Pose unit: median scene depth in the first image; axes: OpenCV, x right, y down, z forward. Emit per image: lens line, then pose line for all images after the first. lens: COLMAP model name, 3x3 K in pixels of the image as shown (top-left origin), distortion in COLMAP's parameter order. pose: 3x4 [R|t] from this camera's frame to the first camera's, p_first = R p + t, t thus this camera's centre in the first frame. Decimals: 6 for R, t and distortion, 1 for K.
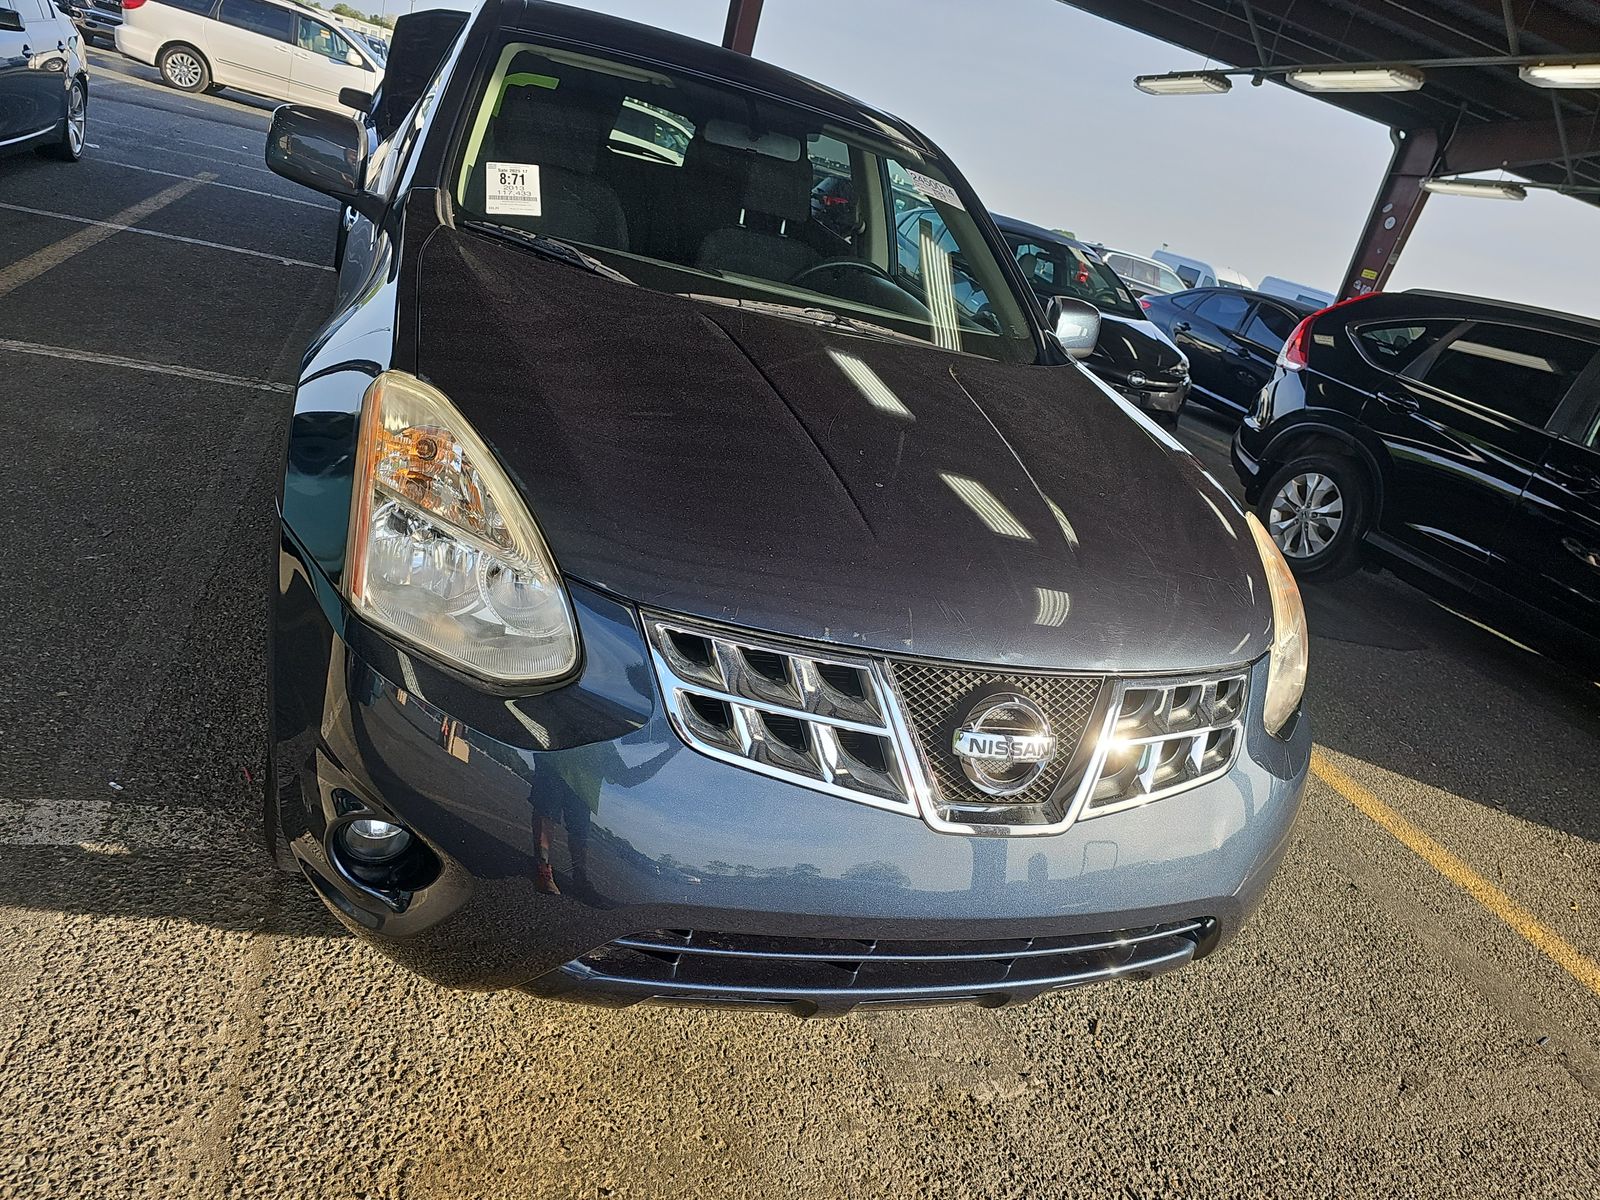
lens RADIAL K [[1073.1, 0, 782.7], [0, 1073.1, 593.2], [0, 0, 1]] dist [0.048416, -0.043423]
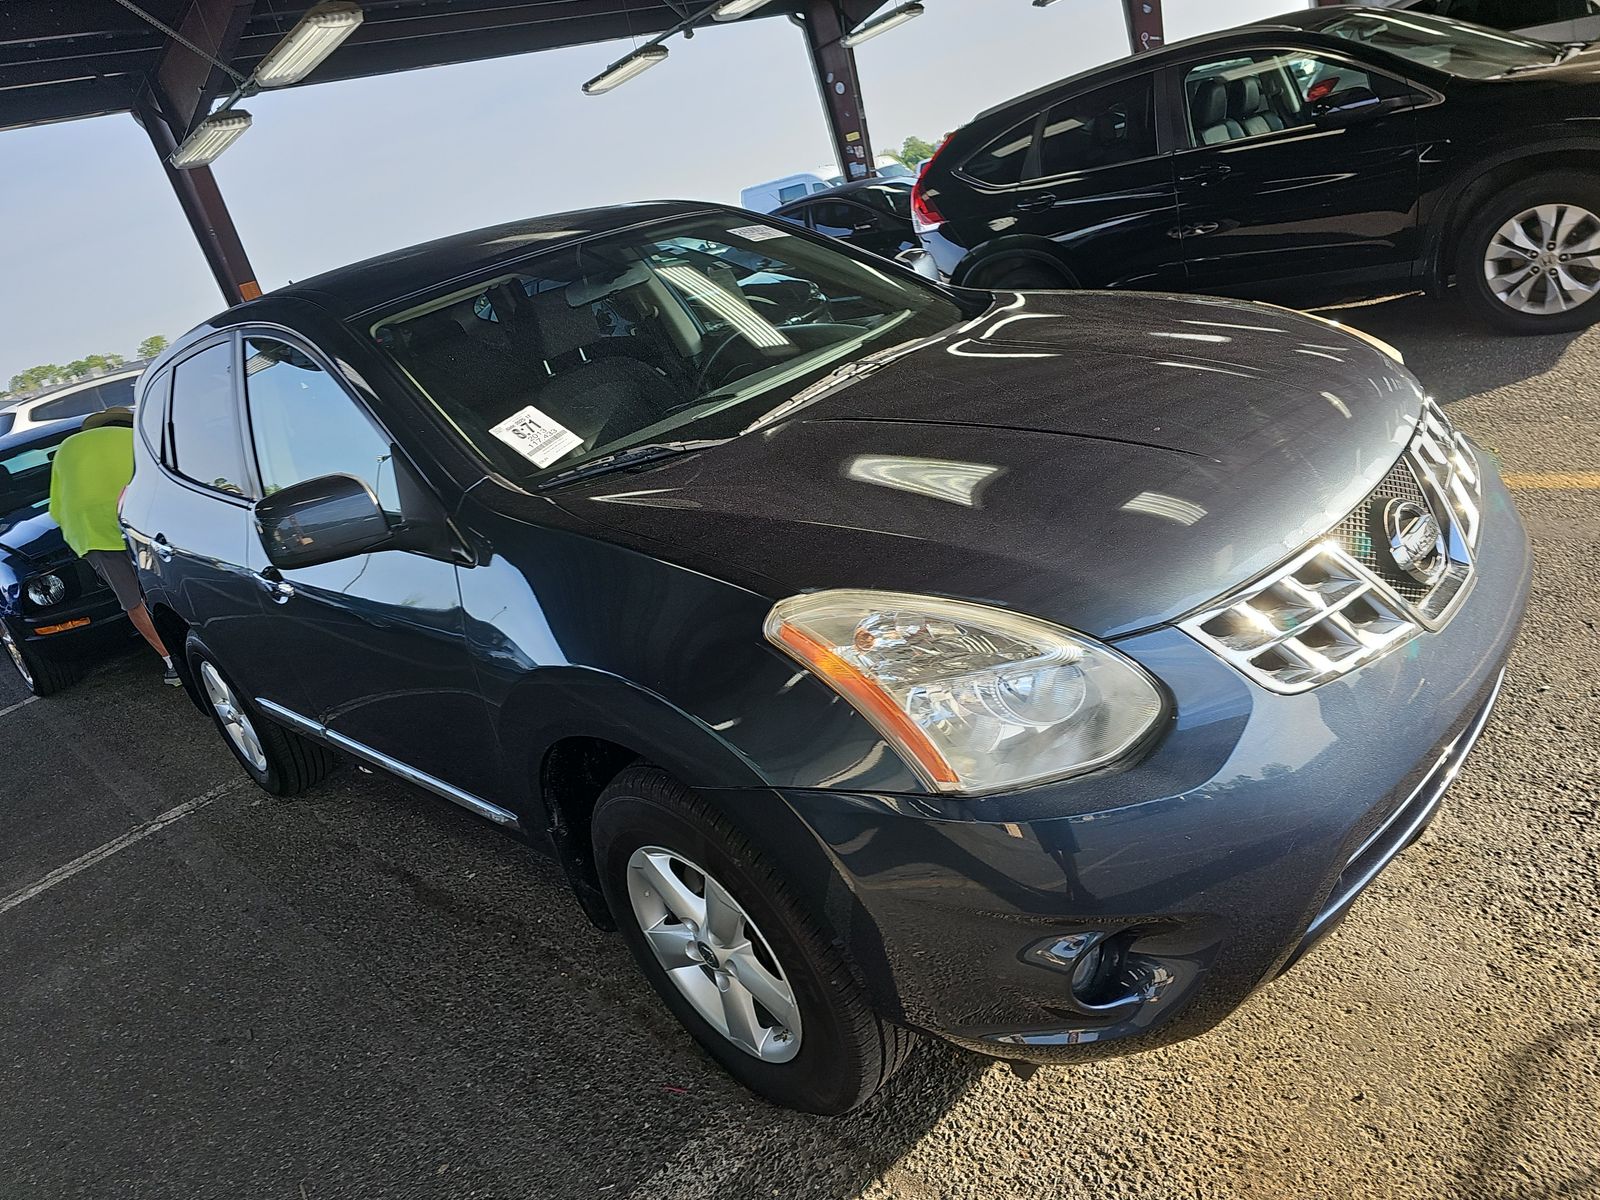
lens RADIAL K [[1073.1, 0, 782.7], [0, 1073.1, 593.2], [0, 0, 1]] dist [0.048416, -0.043423]
pose [[0.771872, -0.589450, 0.238248, -0.501414], [0.595883, 0.801376, 0.052152, -0.224405], [-0.221668, 0.101714, 0.969803, 0.016252]]
